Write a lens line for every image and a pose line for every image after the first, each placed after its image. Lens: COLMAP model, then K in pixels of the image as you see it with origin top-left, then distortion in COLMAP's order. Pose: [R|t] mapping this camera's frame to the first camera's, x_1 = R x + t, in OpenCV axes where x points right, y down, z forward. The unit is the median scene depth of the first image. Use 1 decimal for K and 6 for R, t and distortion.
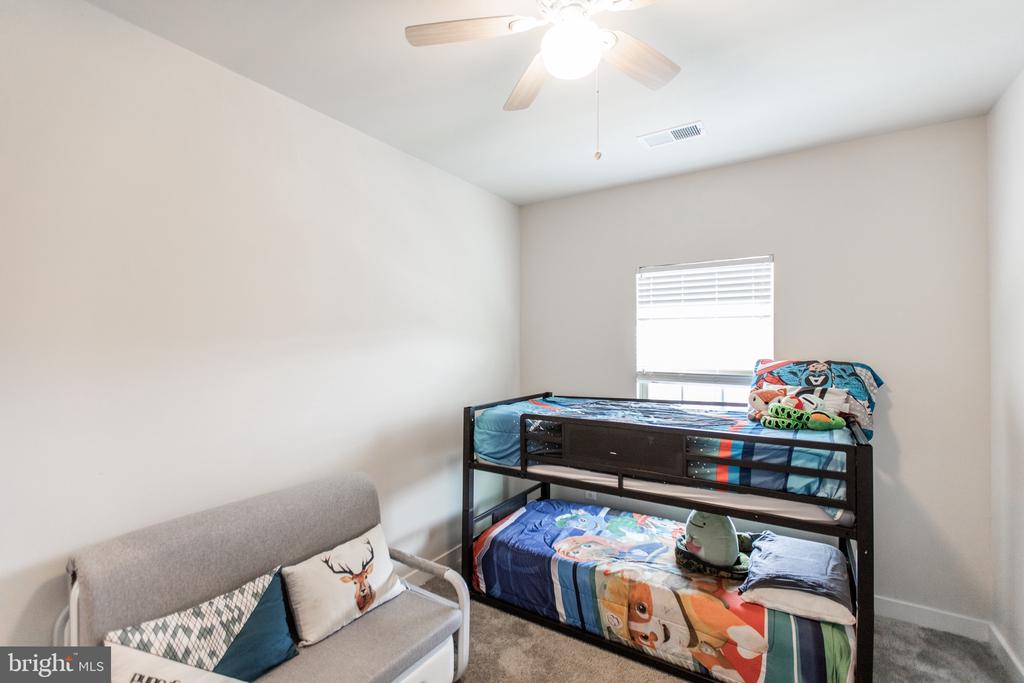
lens RADIAL K [[456.8, 0, 511.0], [0, 456.8, 340.0], [0, 0, 1]] dist [0.004163, -0.001397]
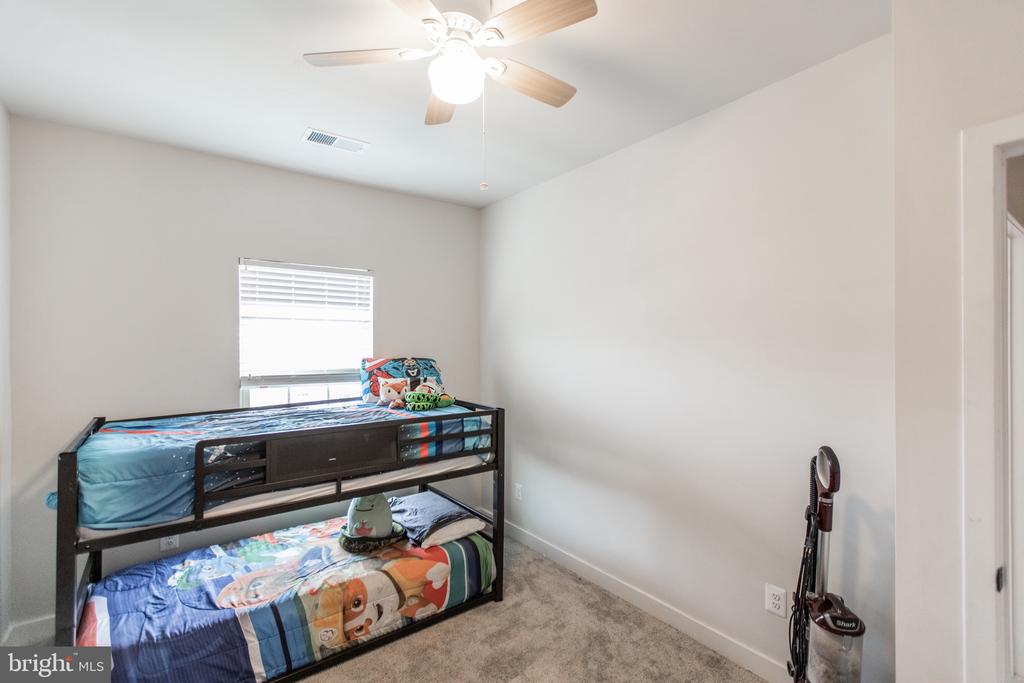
lens RADIAL K [[456.8, 0, 516.6], [0, 456.8, 341.0], [0, 0, 1]] dist [0.004163, -0.001397]
pose [[0.342767, 0.006270, 0.939400, -0.498692], [-0.007730, 0.999963, -0.003853, -0.000326], [-0.939389, -0.005940, 0.342803, 0.280175]]
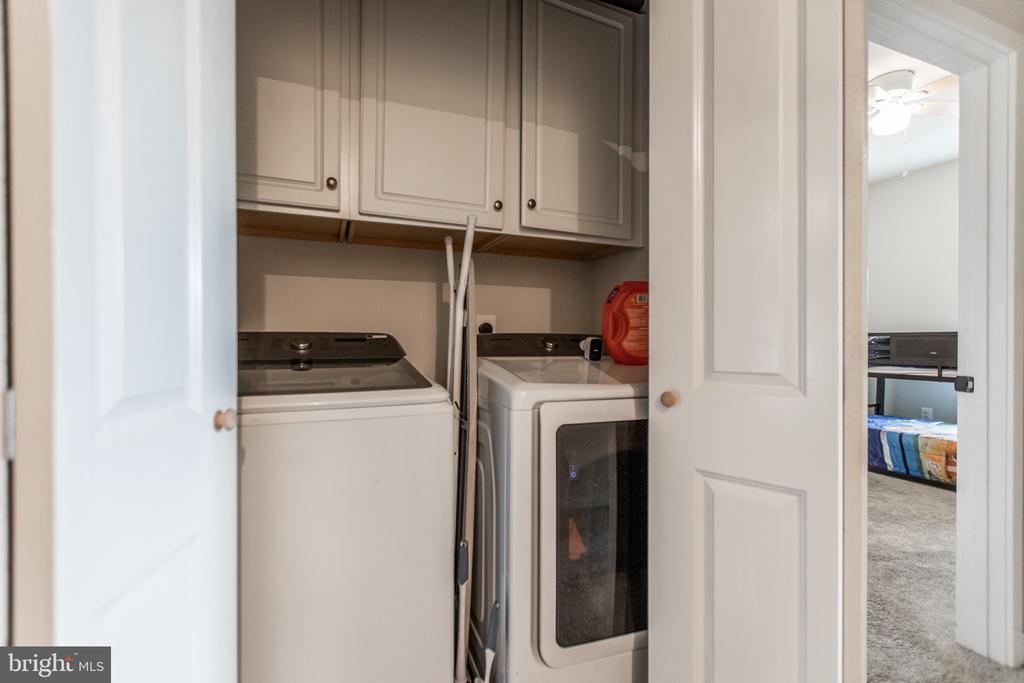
lens RADIAL K [[456.8, 0, 515.3], [0, 456.8, 348.4], [0, 0, 1]] dist [0.004163, -0.001397]
pose [[0.813649, 0.003145, -0.581347, -0.015871], [0.003850, 0.999934, 0.010798, 0.191955], [0.581343, -0.011024, 0.813584, -0.914866]]
